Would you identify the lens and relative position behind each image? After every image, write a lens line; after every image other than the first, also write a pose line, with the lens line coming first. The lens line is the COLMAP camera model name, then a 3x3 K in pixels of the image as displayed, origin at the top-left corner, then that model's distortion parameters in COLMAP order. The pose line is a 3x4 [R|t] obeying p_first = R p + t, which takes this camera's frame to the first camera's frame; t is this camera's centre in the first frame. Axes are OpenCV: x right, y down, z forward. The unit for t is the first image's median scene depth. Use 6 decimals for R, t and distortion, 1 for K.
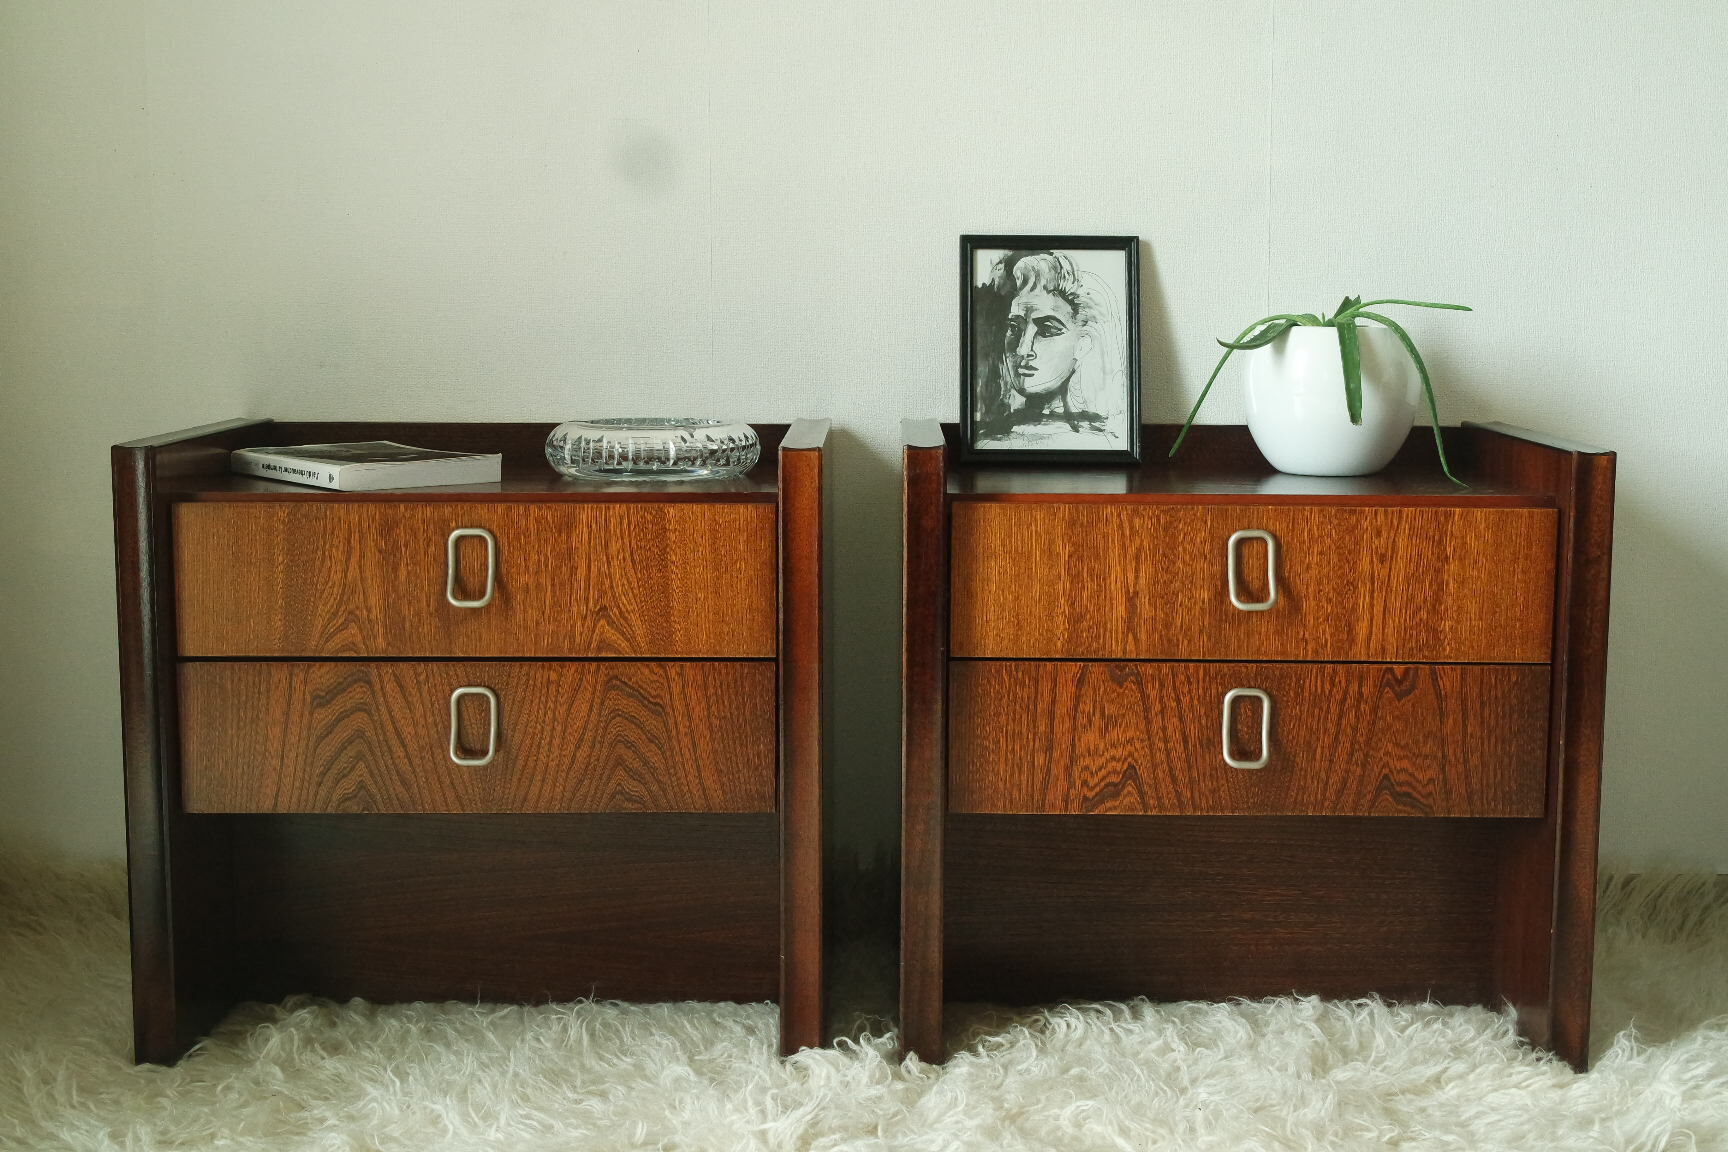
lens RADIAL K [[2443.5, 0, 864.0], [0, 2443.5, 576.0], [0, 0, 1]] dist [0.160752, -1.034412]
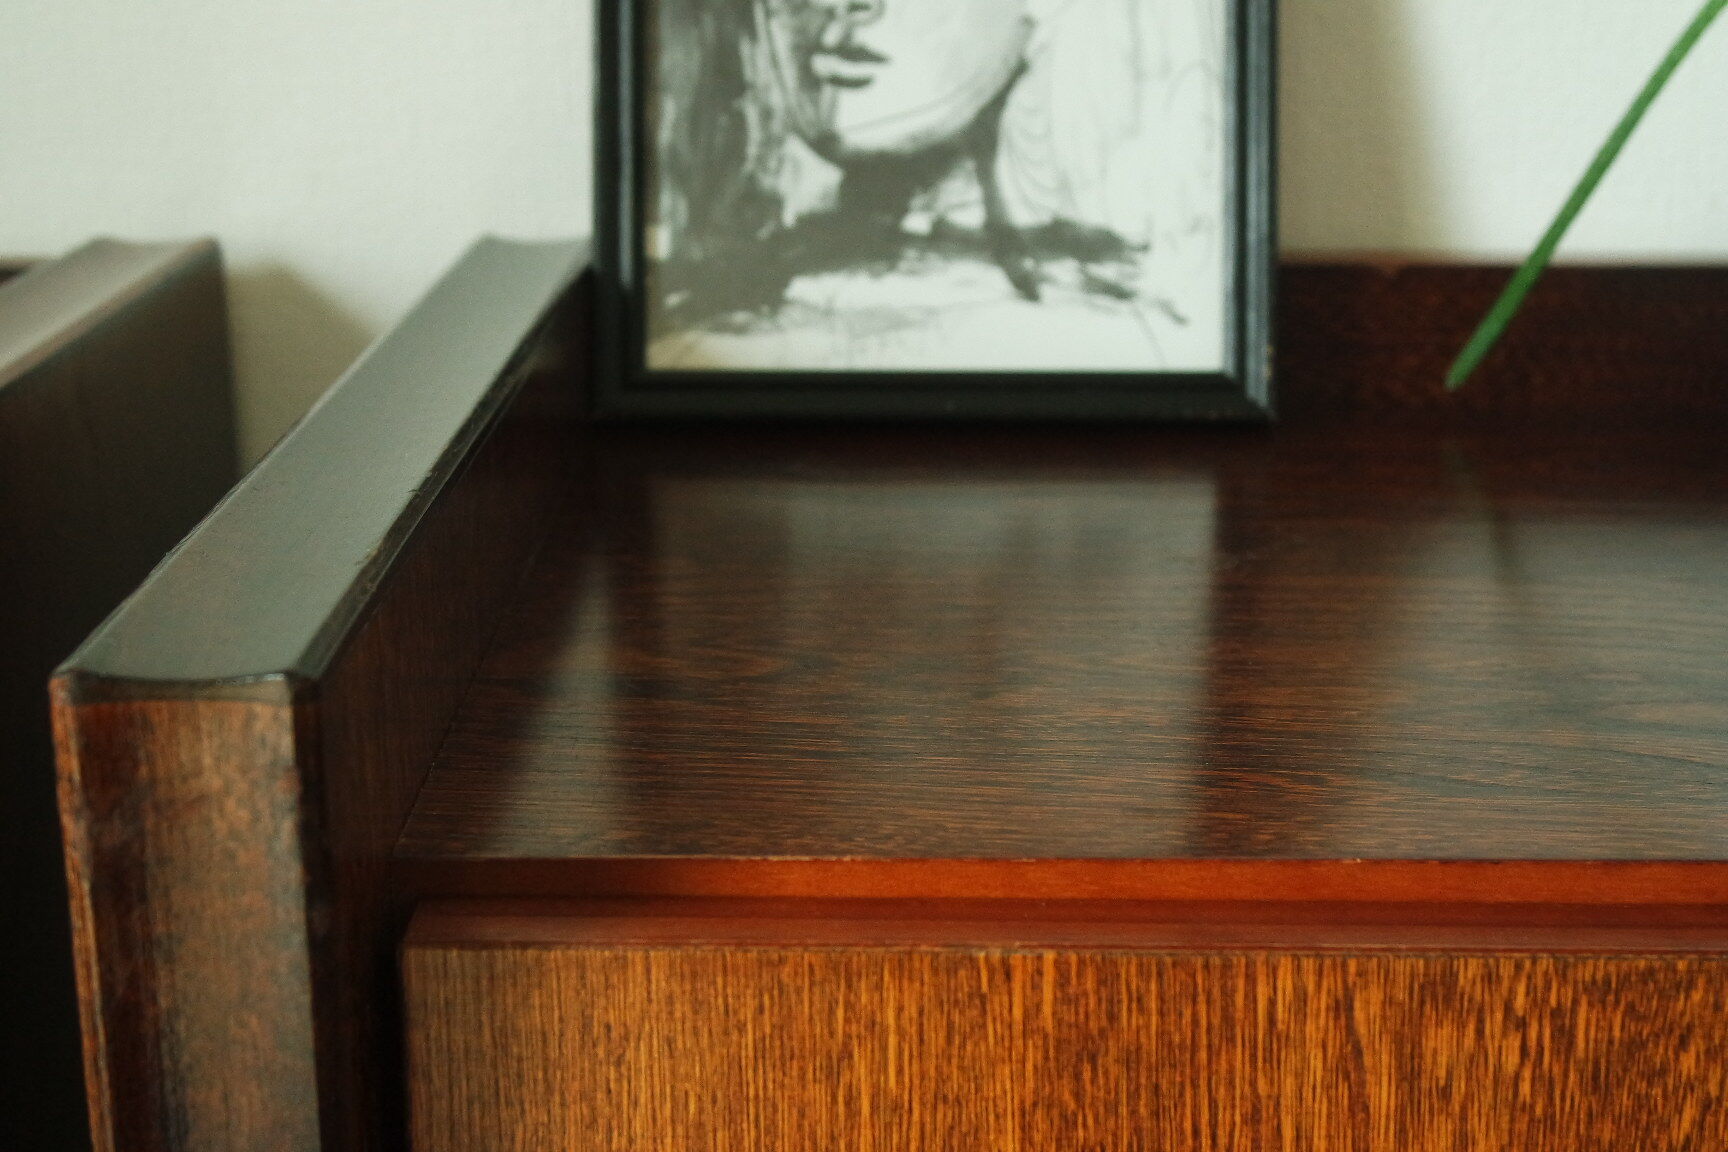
lens RADIAL K [[2508.1, 0, 864.0], [0, 2508.1, 576.0], [0, 0, 1]] dist [0.034885, 0.077413]
pose [[0.998344, -0.017154, 0.054906, 0.060451], [0.007722, 0.985825, 0.167600, -0.085763], [-0.057002, -0.166899, 0.984325, 0.828301]]
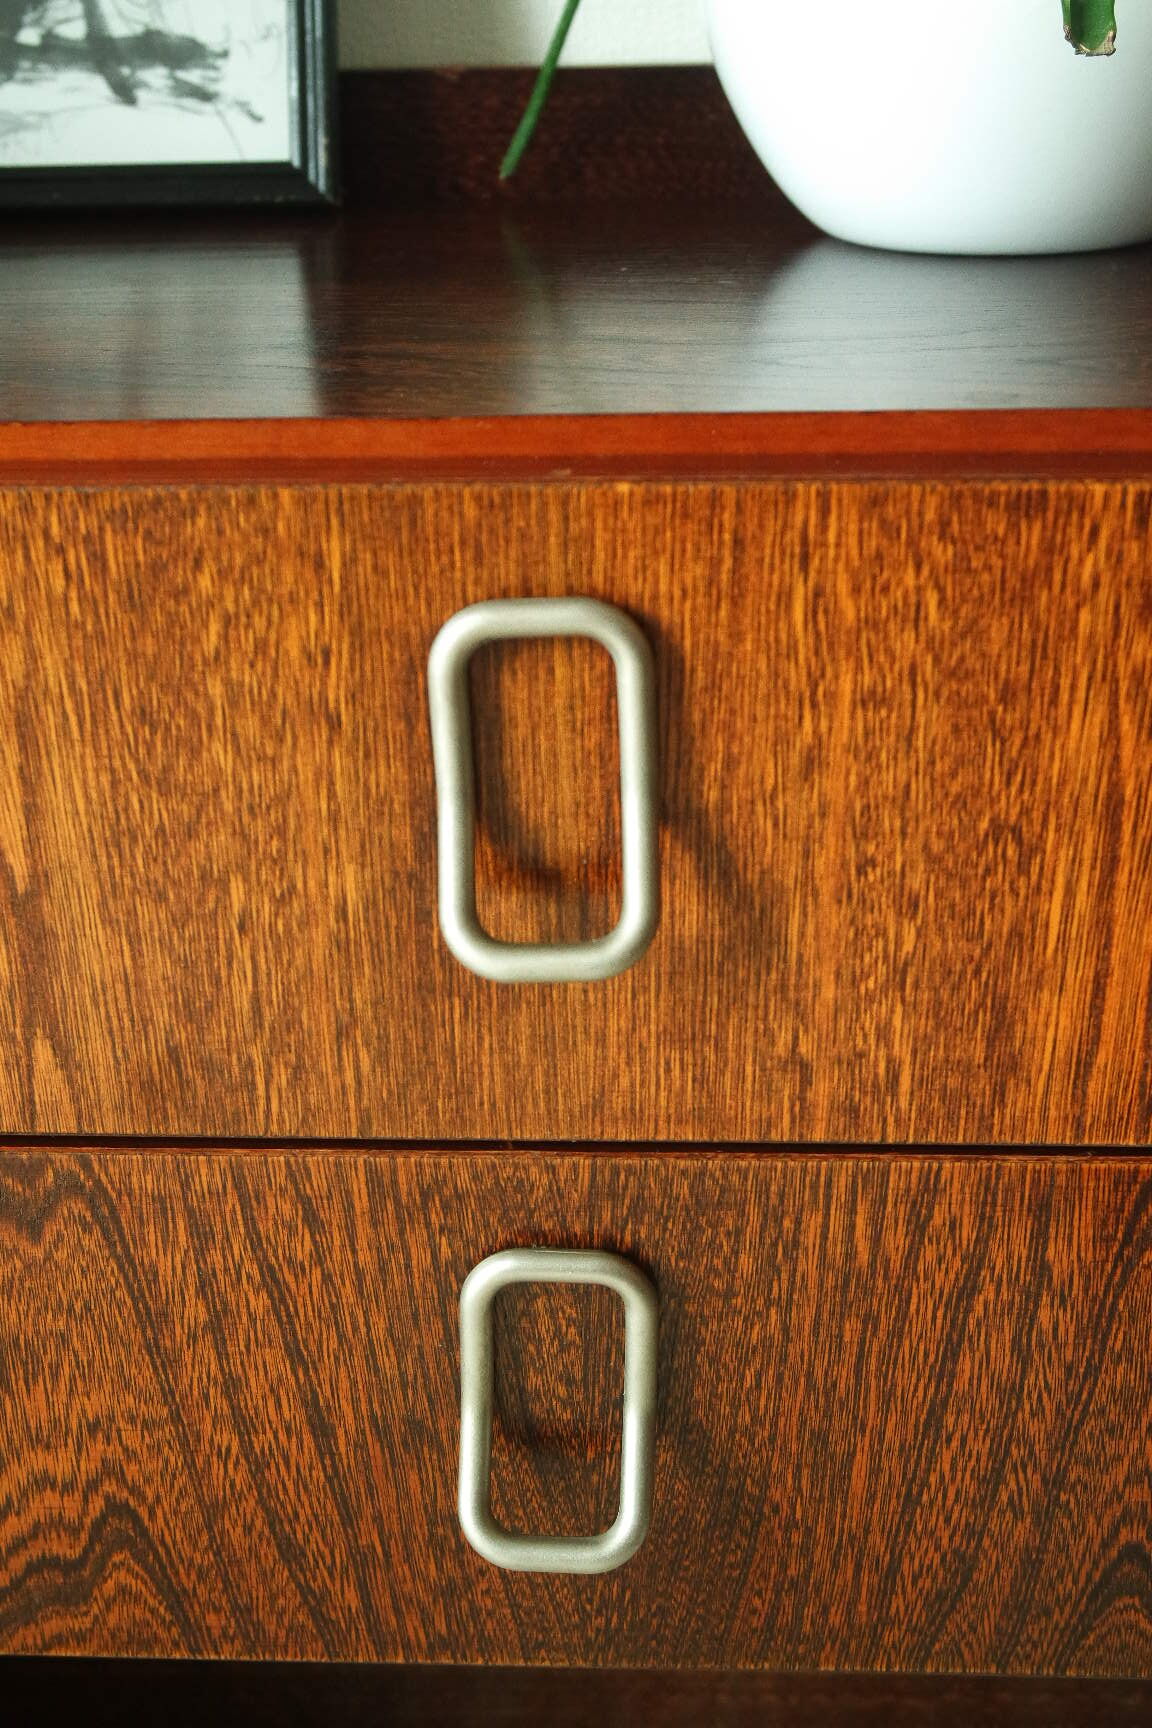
lens RADIAL K [[2175.4, 0, 573.2], [0, 2175.4, 777.7], [0, 0, 1]] dist [-0.005214, 0.051268]
pose [[0.999643, -0.026705, 0.000269, 0.159730], [0.025799, 0.968250, 0.248647, -0.049489], [-0.006900, -0.248552, 0.968594, 0.814388]]
